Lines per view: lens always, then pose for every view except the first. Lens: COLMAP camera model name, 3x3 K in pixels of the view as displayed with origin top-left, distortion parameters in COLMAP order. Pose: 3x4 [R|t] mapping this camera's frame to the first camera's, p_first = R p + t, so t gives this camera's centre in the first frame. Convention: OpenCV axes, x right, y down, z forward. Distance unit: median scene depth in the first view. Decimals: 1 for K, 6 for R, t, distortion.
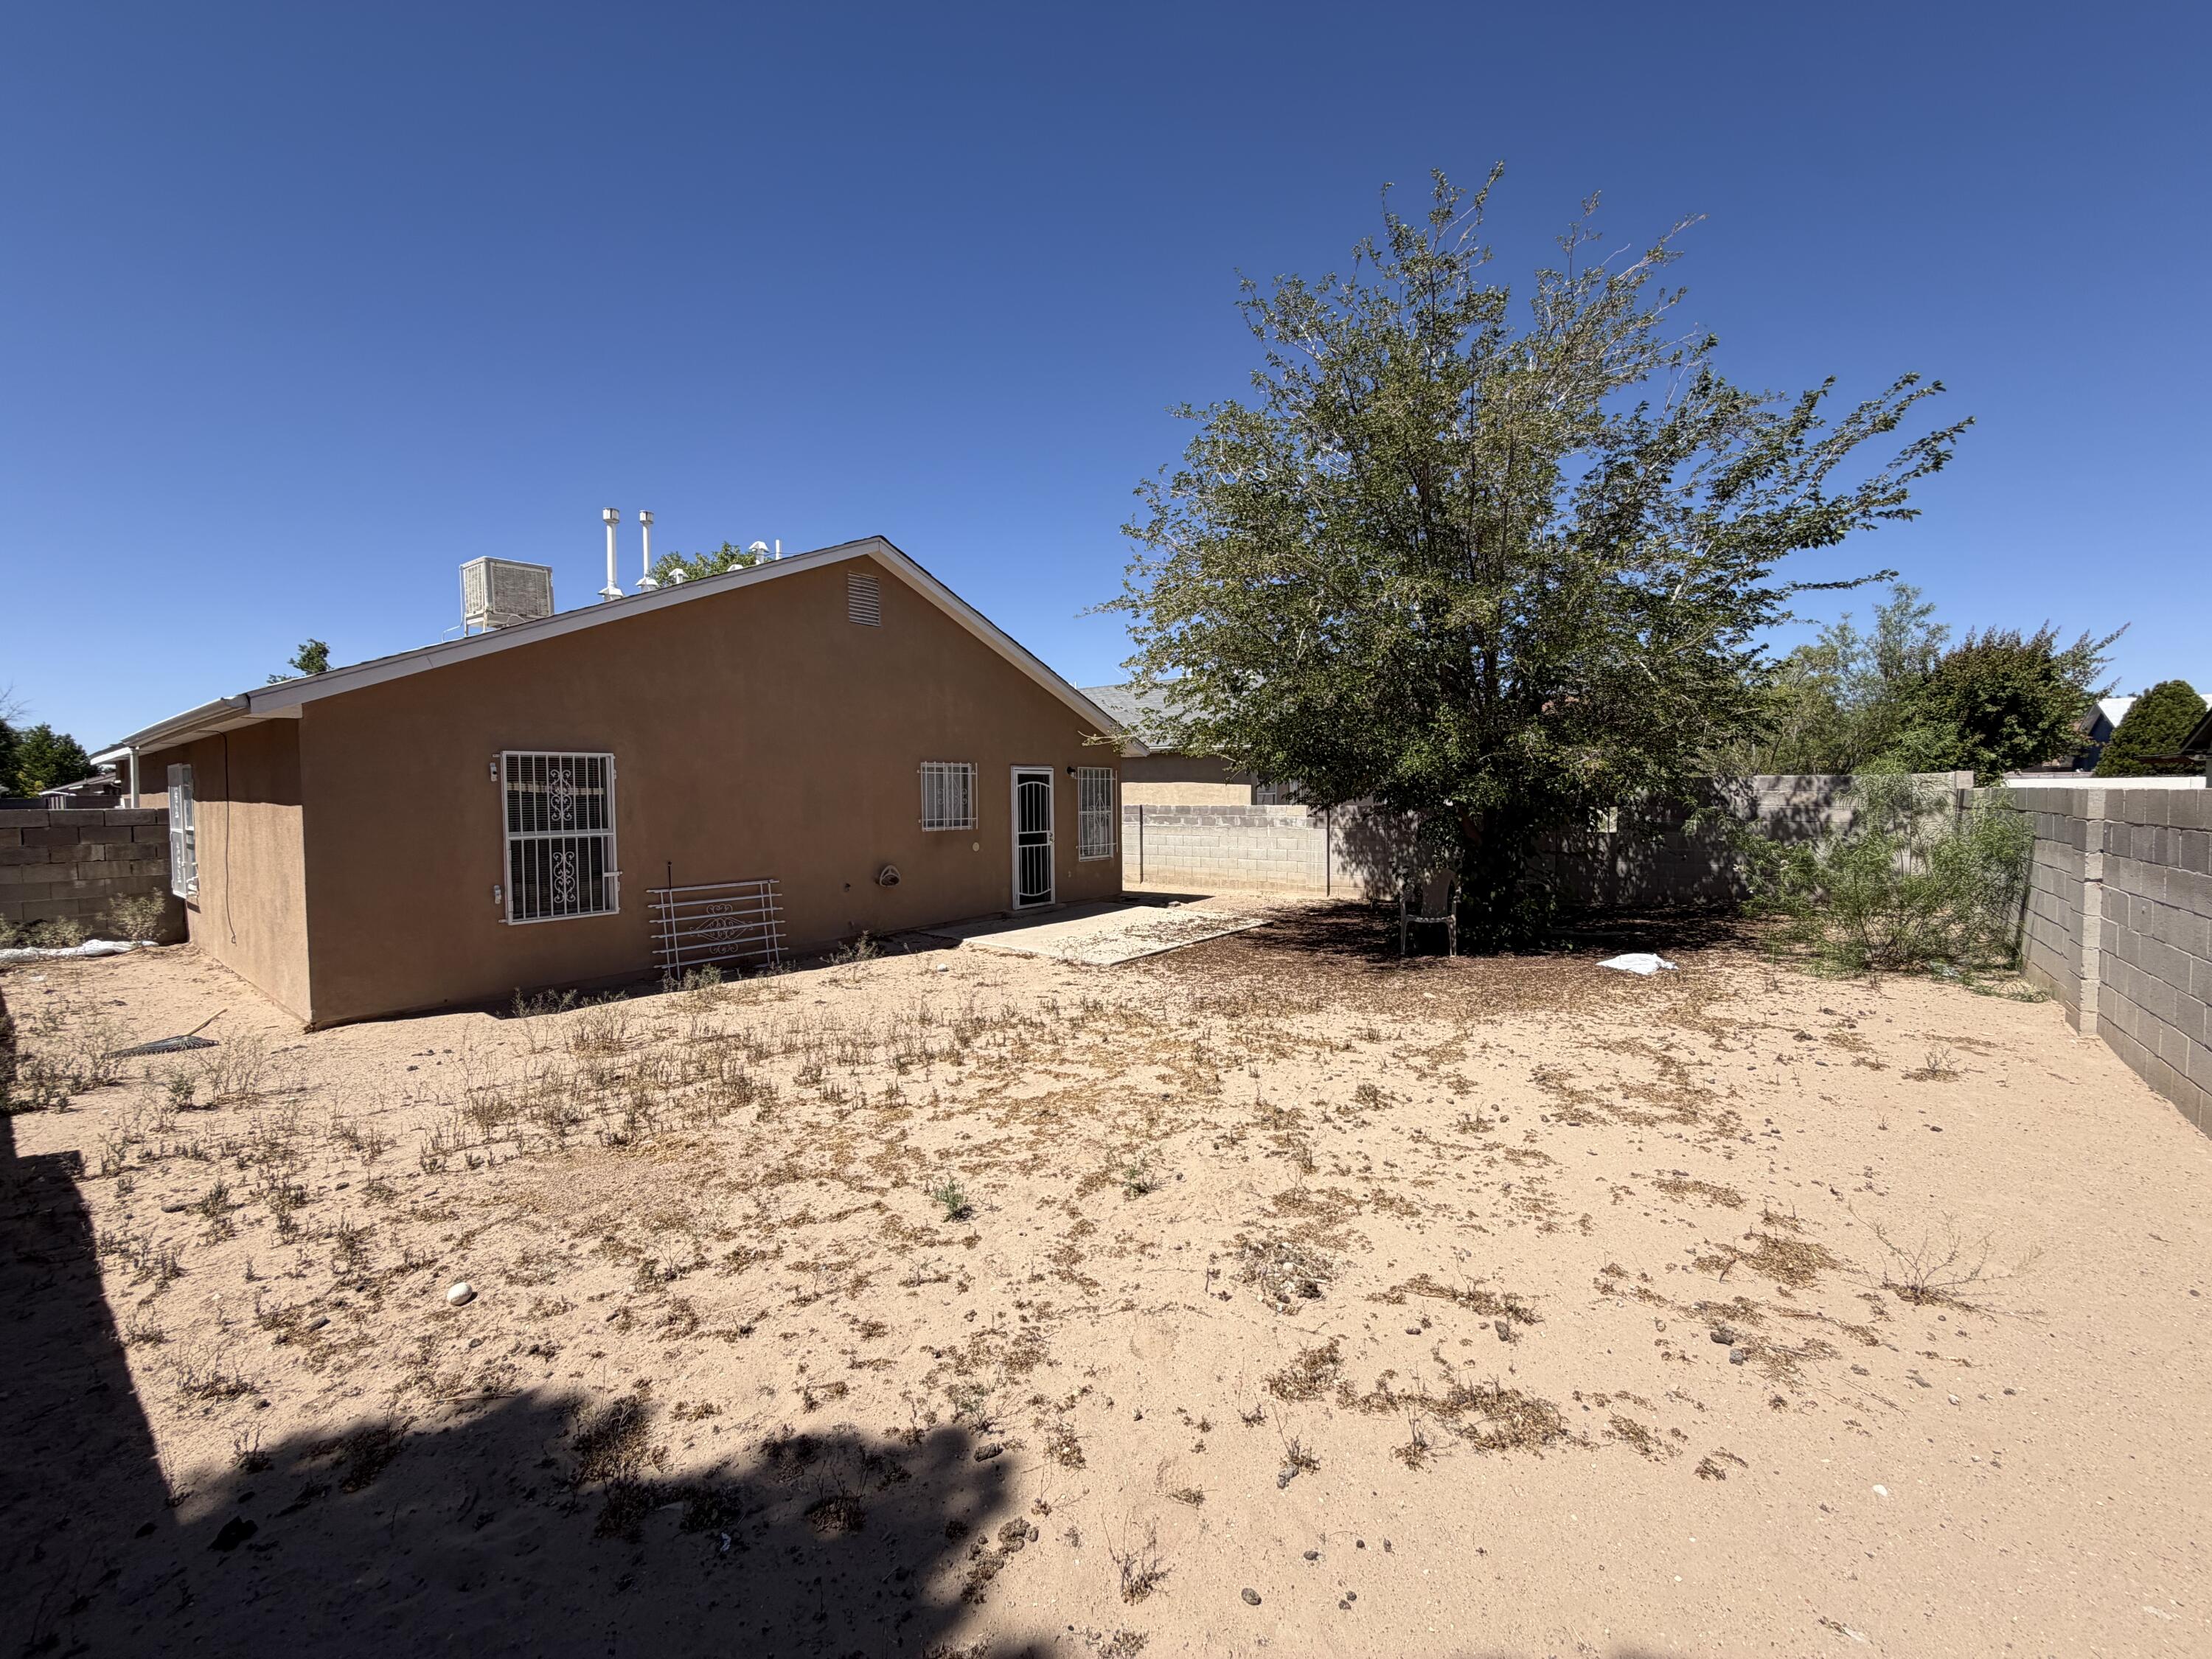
lens RADIAL K [[882.6, 0, 1100.6], [0, 882.6, 830.4], [0, 0, 1]] dist [-0.001757, 0.000519]
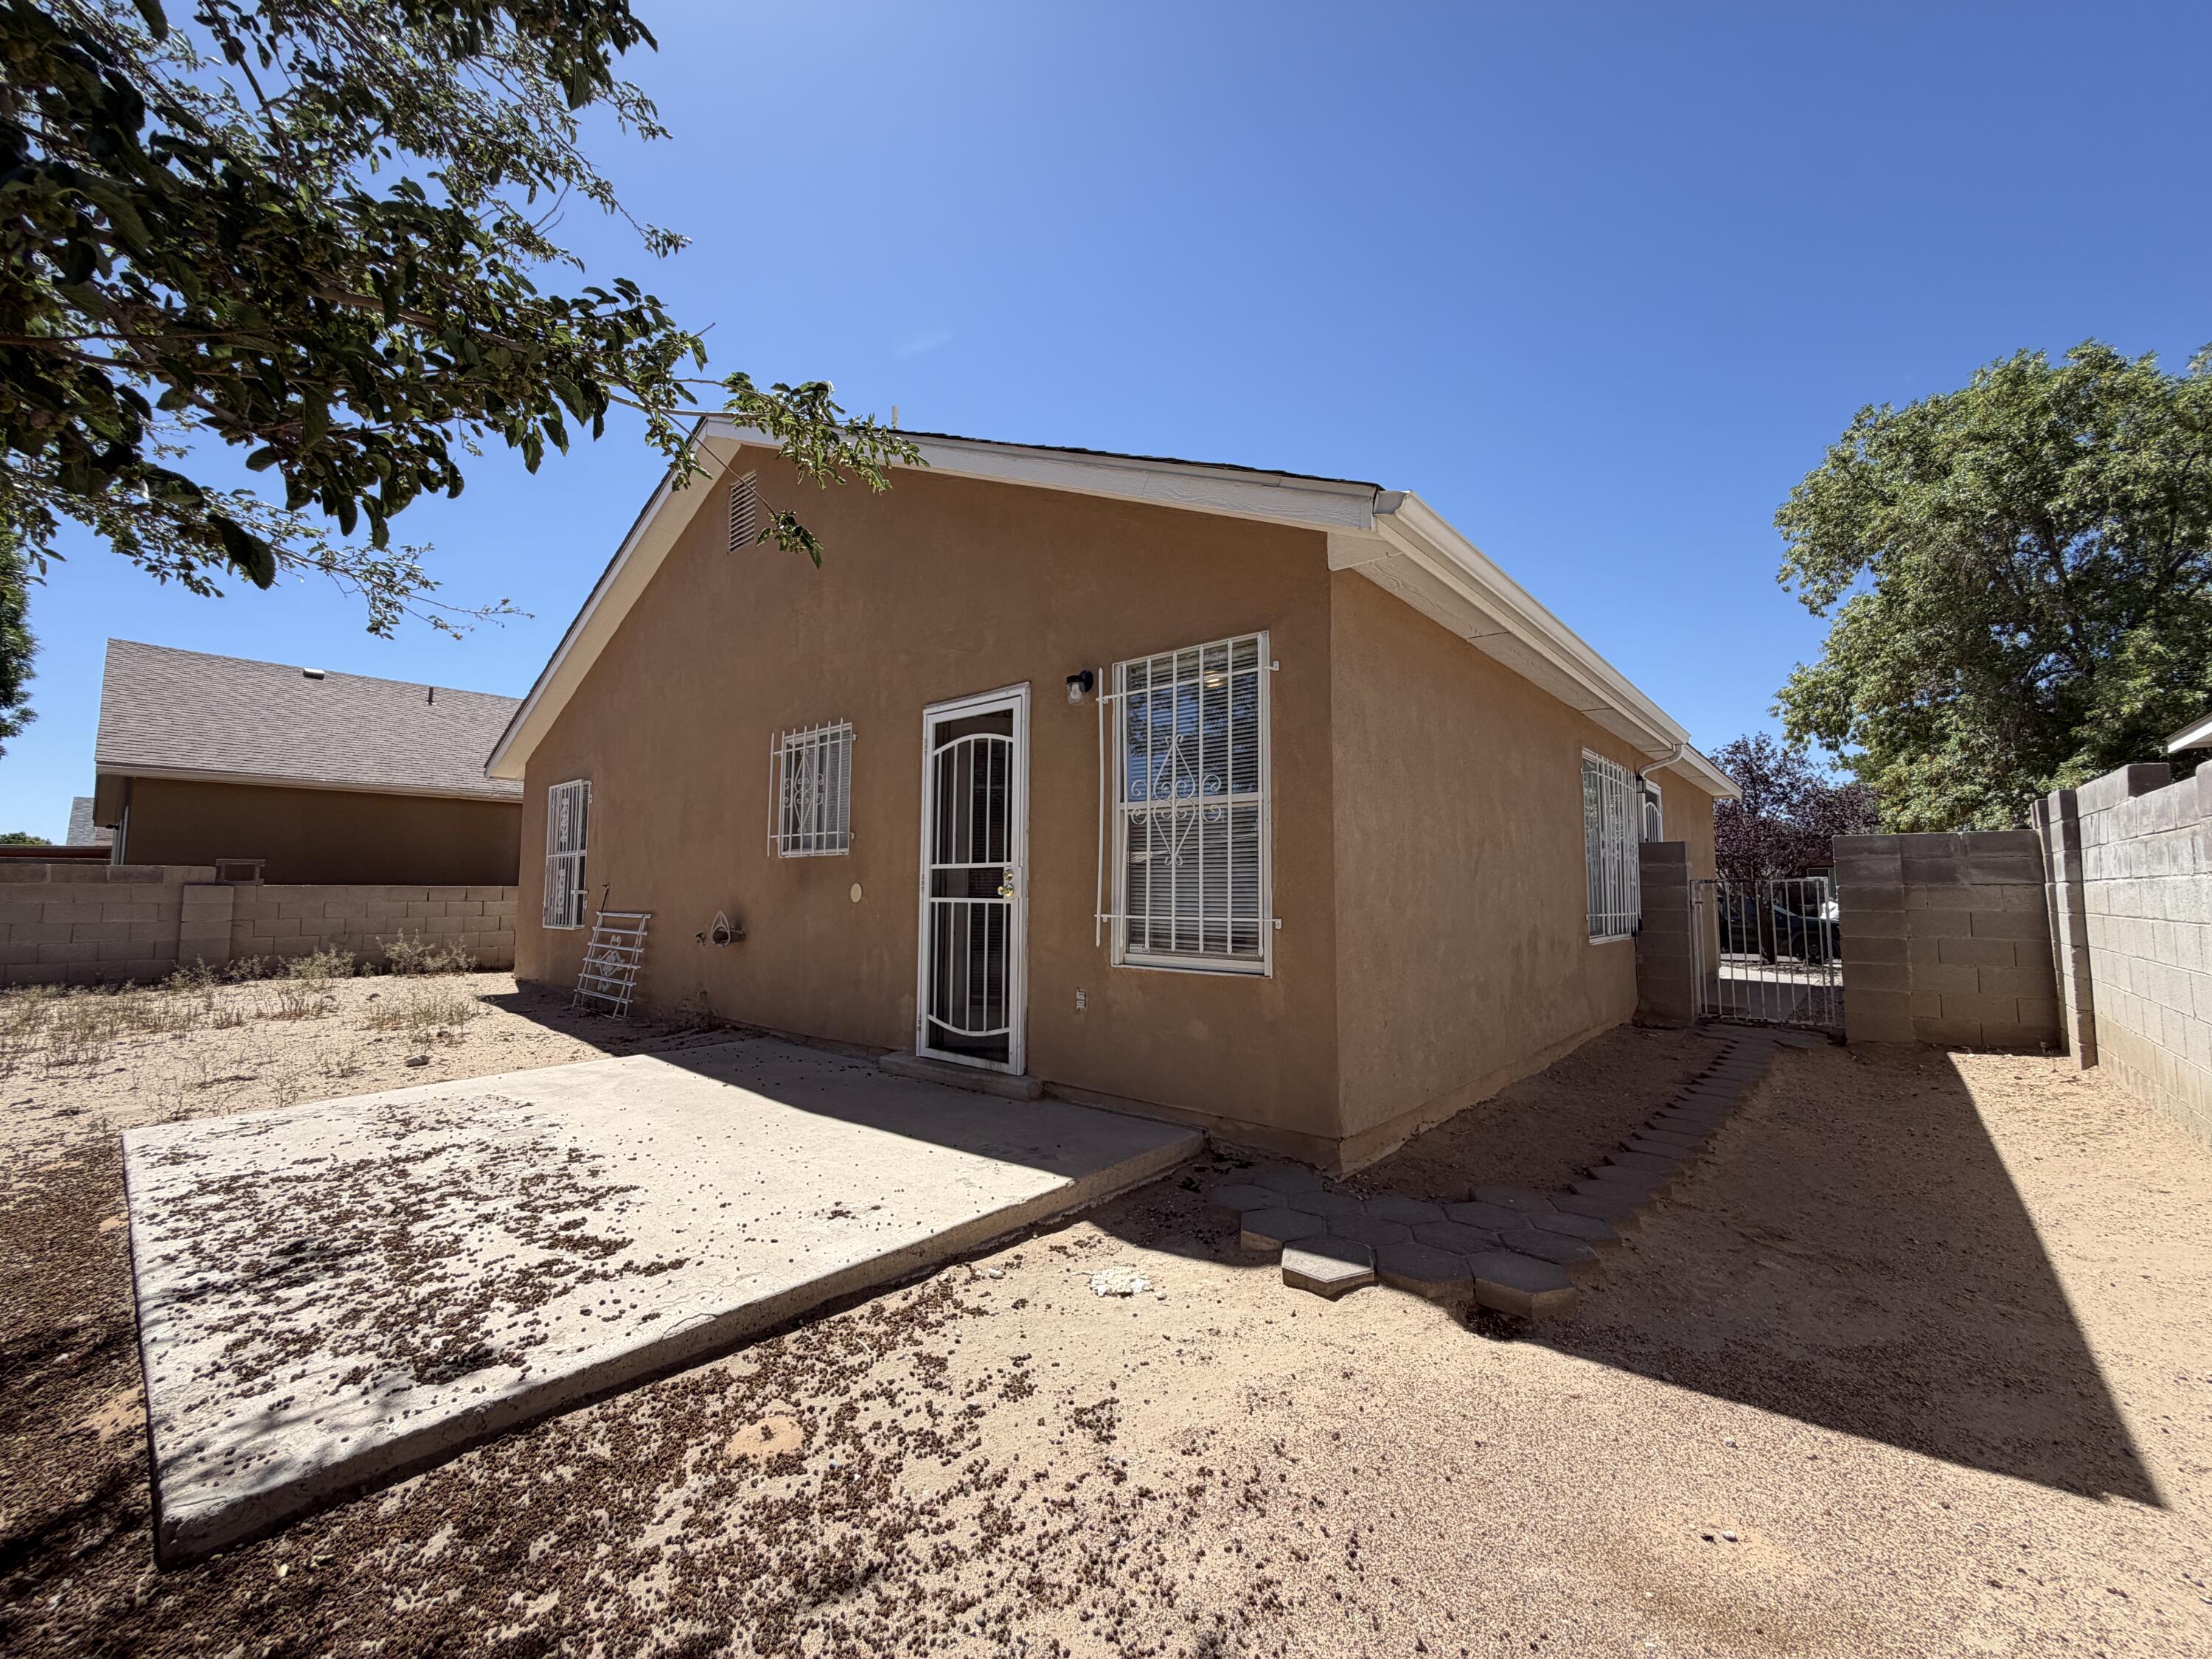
lens RADIAL K [[882.6, 0, 1111.7], [0, 882.6, 825.1], [0, 0, 1]] dist [-0.001757, 0.000519]
pose [[-0.052589, -0.069490, -0.996196, 0.495354], [-0.044845, 0.996734, -0.067160, 0.012228], [0.997609, 0.041142, -0.055534, 1.768168]]
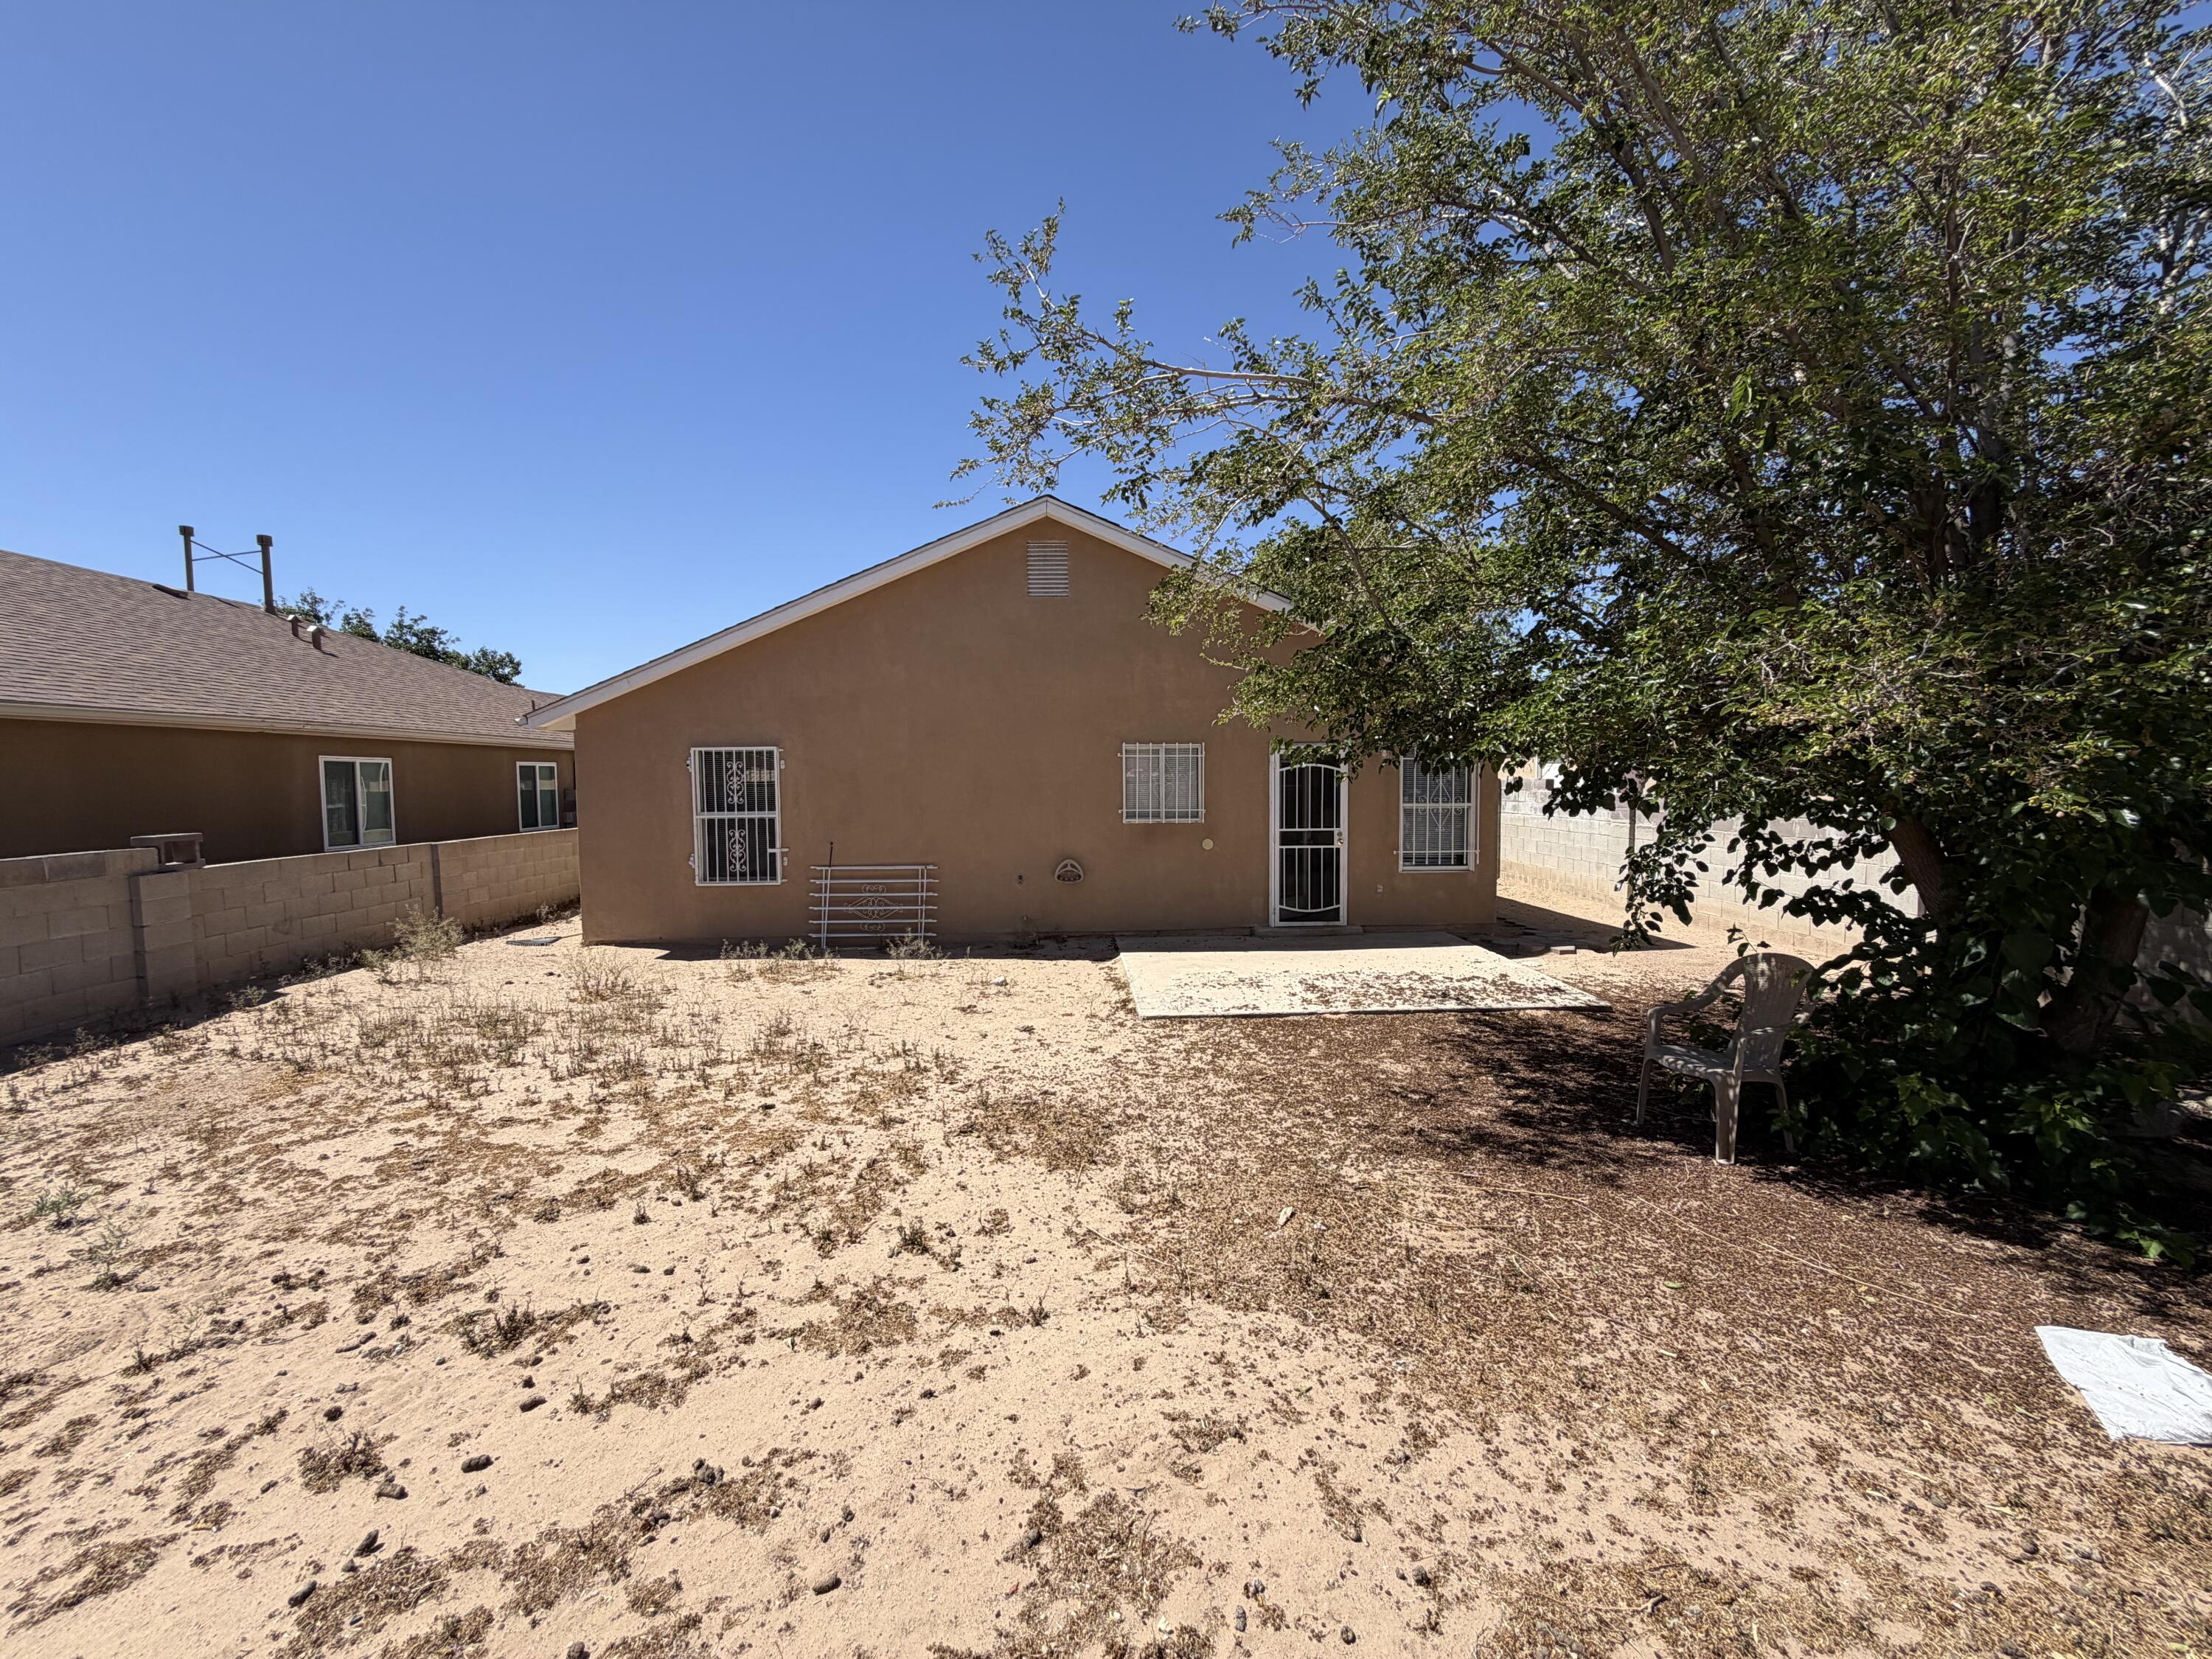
lens RADIAL K [[882.6, 0, 1111.4], [0, 882.6, 830.4], [0, 0, 1]] dist [-0.001757, 0.000519]
pose [[0.655868, 0.049185, -0.753271, 0.640200], [-0.029335, 0.998782, 0.039675, -0.037653], [0.754305, -0.003925, 0.656512, 0.594738]]
